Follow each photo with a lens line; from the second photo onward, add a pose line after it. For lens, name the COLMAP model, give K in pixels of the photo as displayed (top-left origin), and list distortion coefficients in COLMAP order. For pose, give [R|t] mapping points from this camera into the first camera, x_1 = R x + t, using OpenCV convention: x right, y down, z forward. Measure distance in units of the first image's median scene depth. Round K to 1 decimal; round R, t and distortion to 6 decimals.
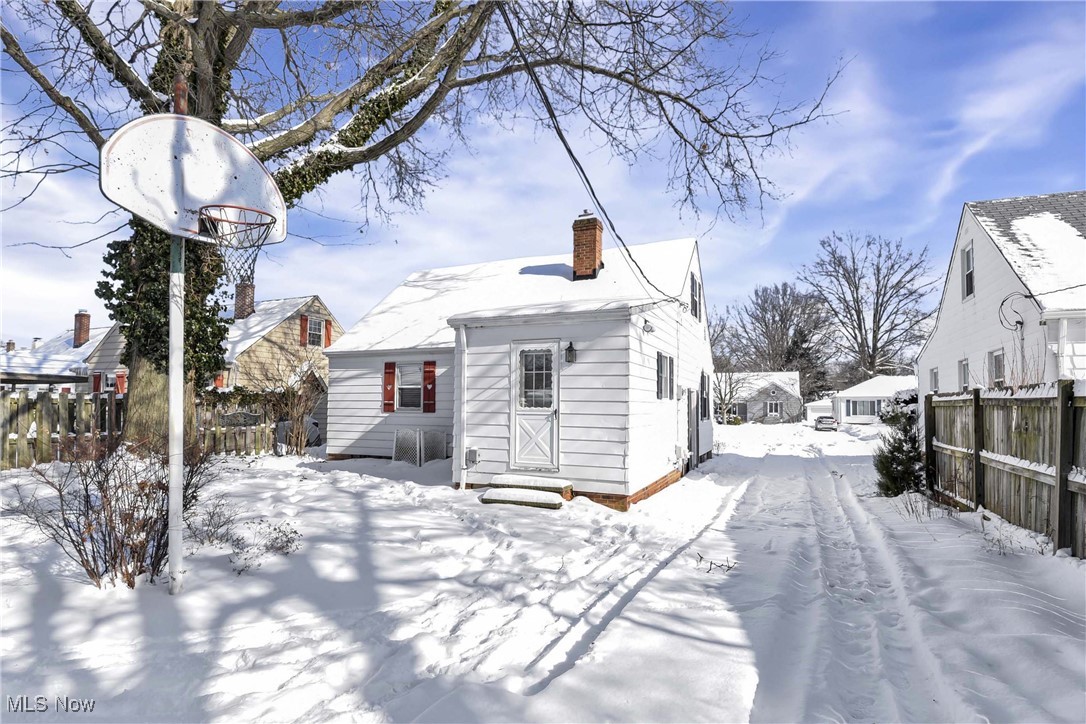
lens RADIAL K [[538.4, 0, 545.7], [0, 538.4, 391.5], [0, 0, 1]] dist [0.001806, 0.000271]
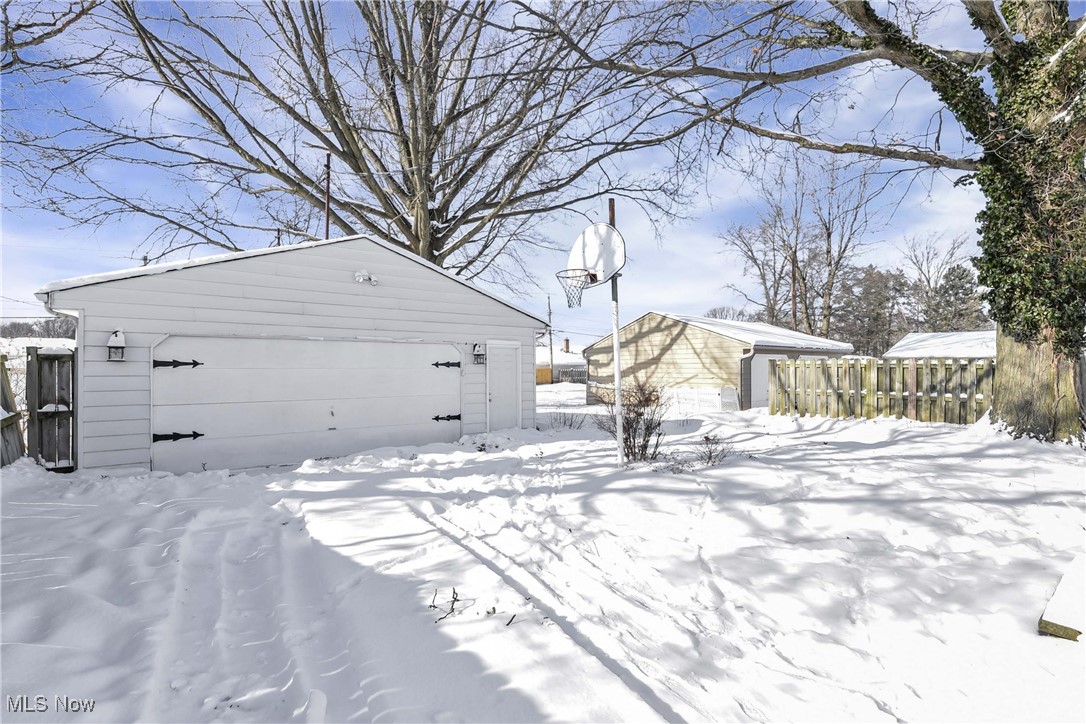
lens RADIAL K [[510.8, 0, 550.7], [0, 510.8, 379.2], [0, 0, 1]] dist [-0.001145, -0.000168]
pose [[-0.521772, -0.000964, -0.853084, 0.441022], [0.026352, 0.999504, -0.017247, 0.041394], [0.852678, -0.031479, -0.521488, 0.812485]]
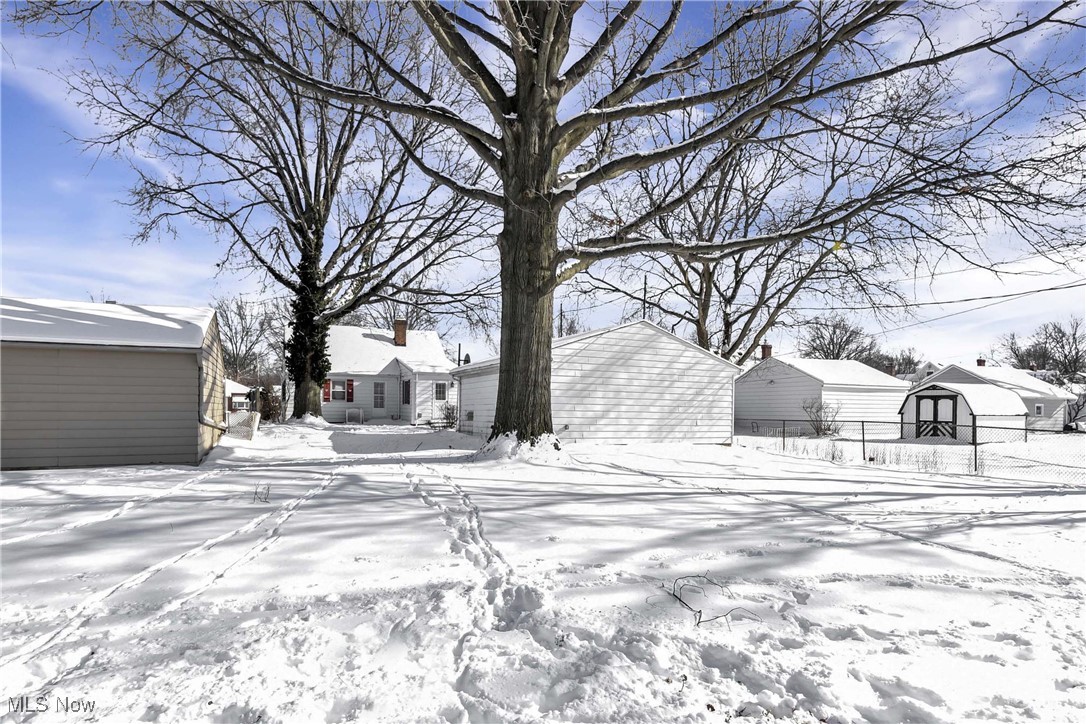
lens RADIAL K [[580.2, 0, 540.7], [0, 580.2, 404.3], [0, 0, 1]] dist [0.000060, -0.000018]
pose [[0.666772, 0.002553, 0.745257, -2.204960], [-0.026188, 0.999457, 0.020007, -0.031300], [-0.744801, -0.032856, 0.666477, -1.800764]]
